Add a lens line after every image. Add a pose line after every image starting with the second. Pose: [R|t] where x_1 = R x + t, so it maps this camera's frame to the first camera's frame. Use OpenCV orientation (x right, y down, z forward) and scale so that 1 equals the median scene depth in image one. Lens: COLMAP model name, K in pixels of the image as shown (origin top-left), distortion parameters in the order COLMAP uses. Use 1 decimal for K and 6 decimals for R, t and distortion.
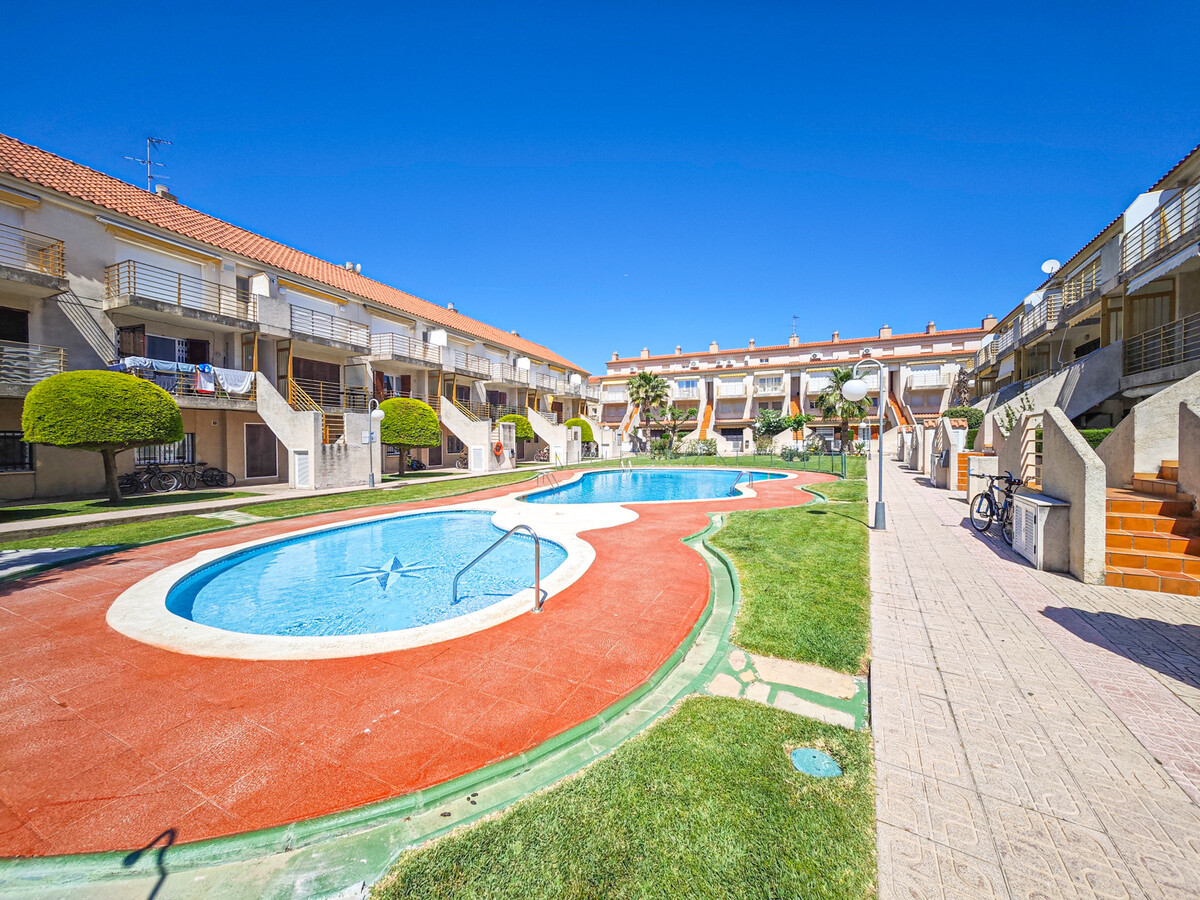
lens RADIAL K [[423.7, 0, 599.7], [0, 423.7, 446.8], [0, 0, 1]] dist [-0.000018, -0.000065]
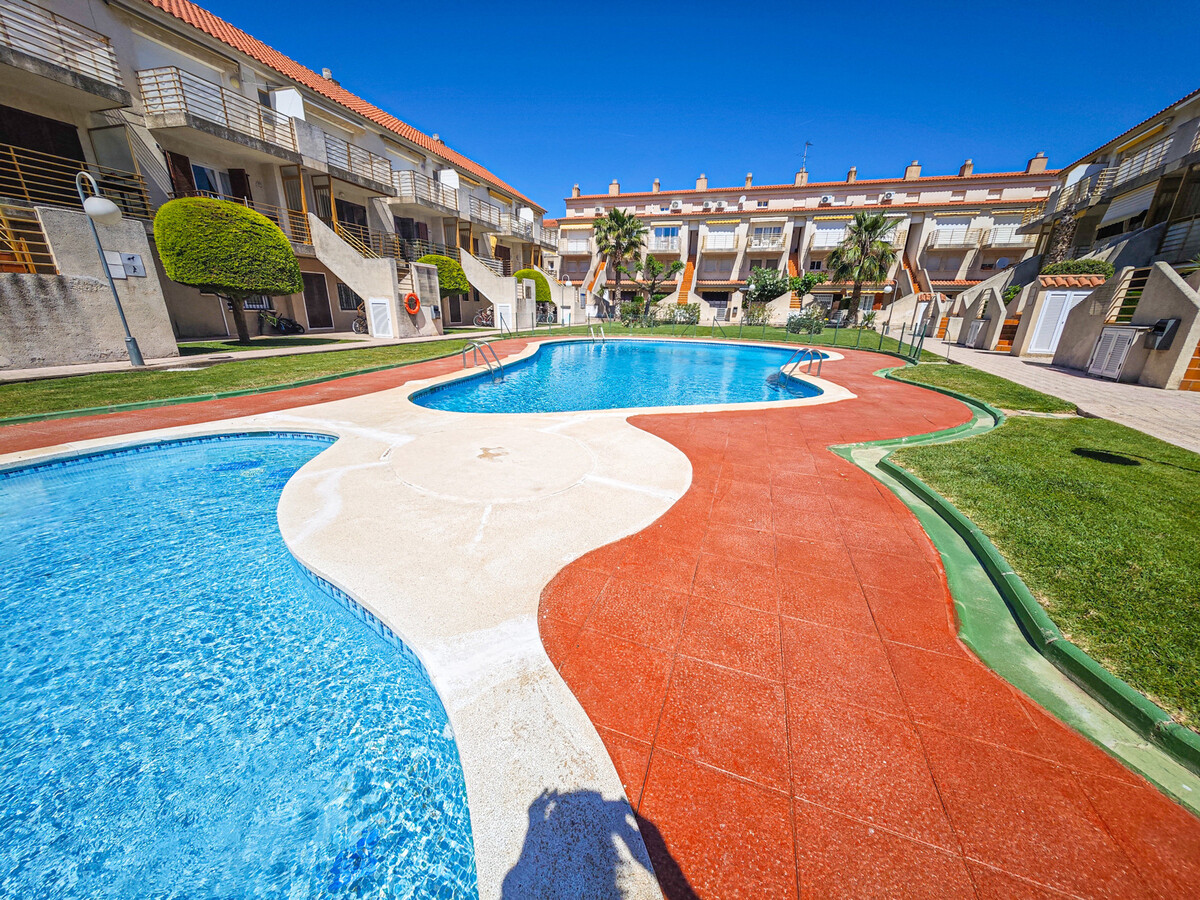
lens RADIAL K [[423.7, 0, 599.7], [0, 423.7, 446.8], [0, 0, 1]] dist [-0.000018, -0.000065]
pose [[0.994305, -0.005683, 0.106424, -0.009382], [-0.026295, 0.954626, 0.296643, 0.007648], [-0.103281, -0.297752, 0.949040, 0.151411]]
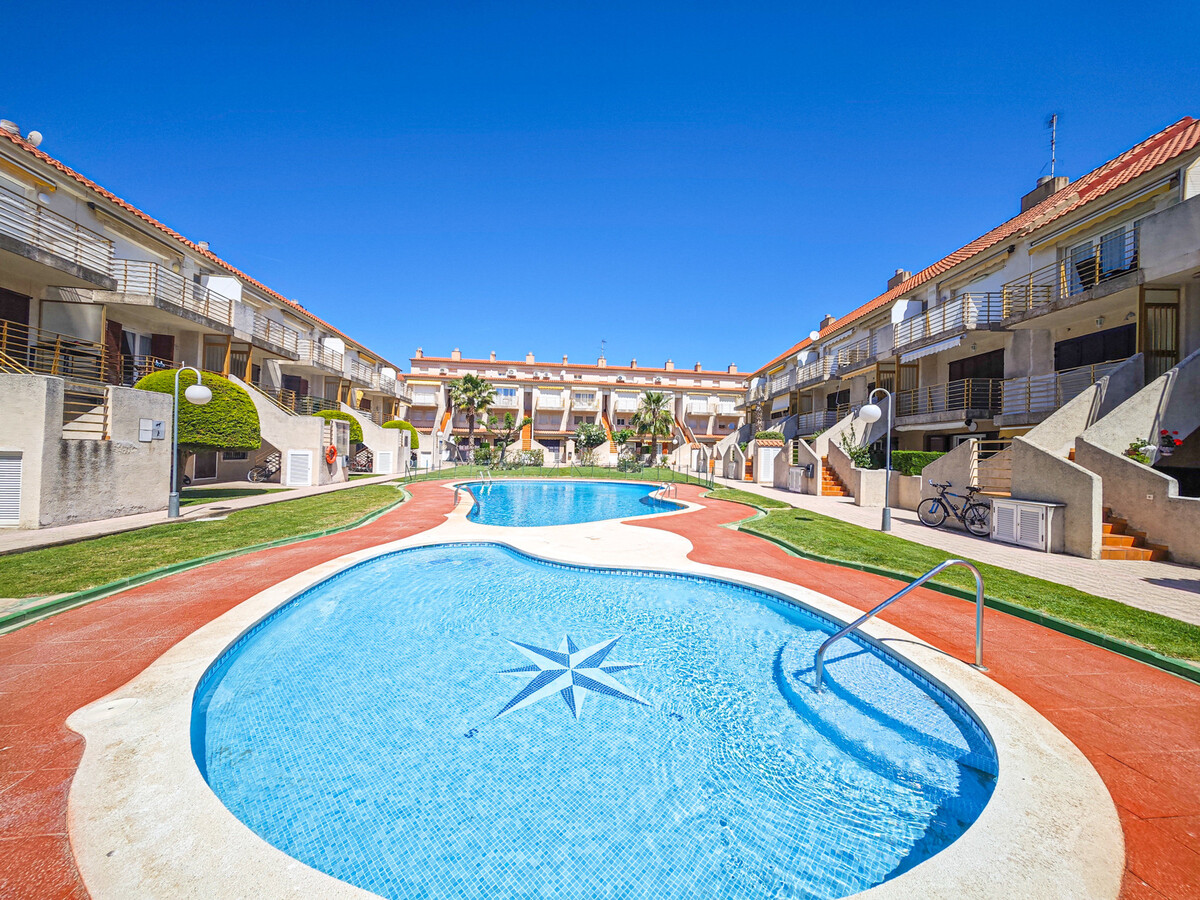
lens RADIAL K [[423.3, 0, 599.9], [0, 423.3, 446.8], [0, 0, 1]] dist [-0.002702, -0.000149]
pose [[0.856017, 0.031995, 0.515957, -0.125183], [-0.019823, 0.999380, -0.029084, 0.001499], [-0.516568, 0.014668, 0.856120, 0.074021]]
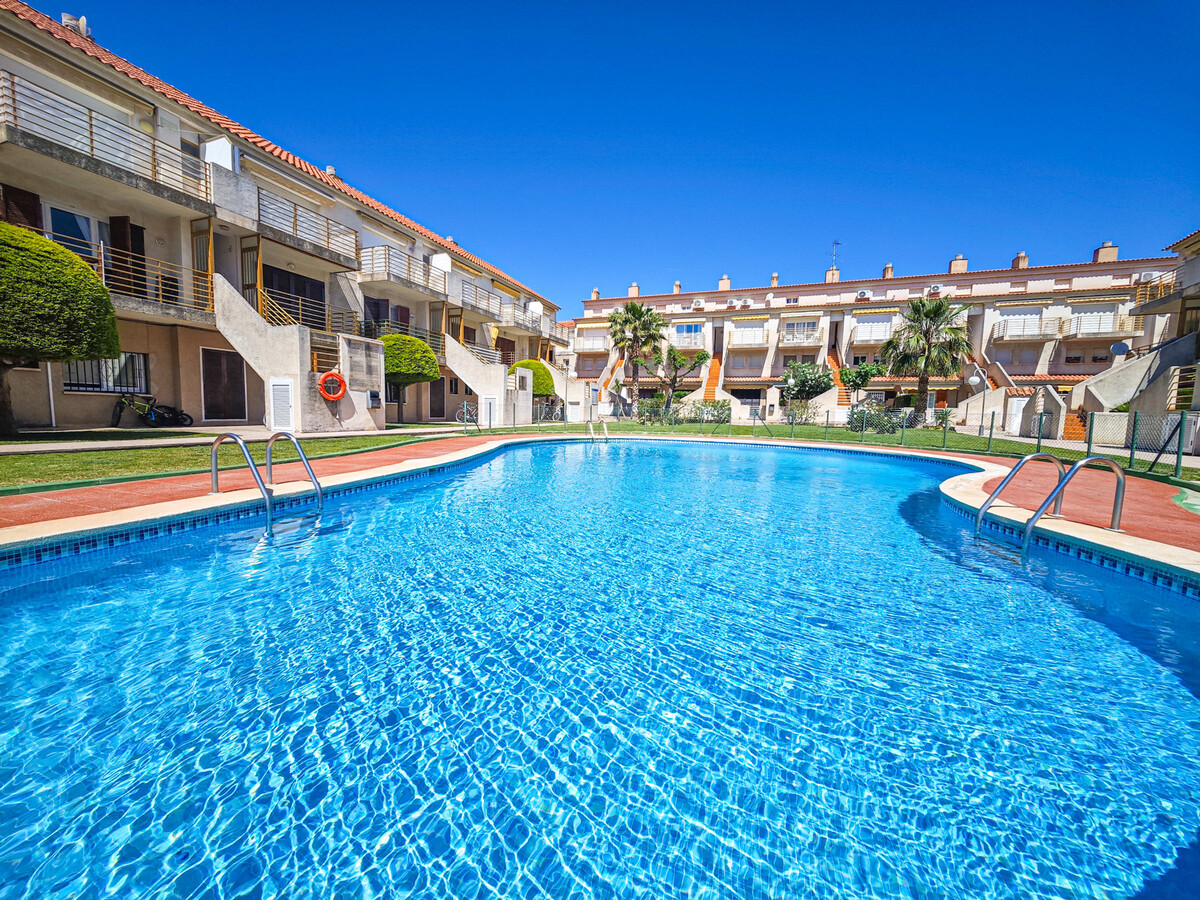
lens RADIAL K [[423.7, 0, 599.7], [0, 423.7, 446.8], [0, 0, 1]] dist [-0.000018, -0.000065]
pose [[0.998653, 0.028137, 0.043605, 0.025536], [-0.031109, 0.997127, 0.069065, 0.016820], [-0.041536, -0.070329, 0.996659, 0.287647]]
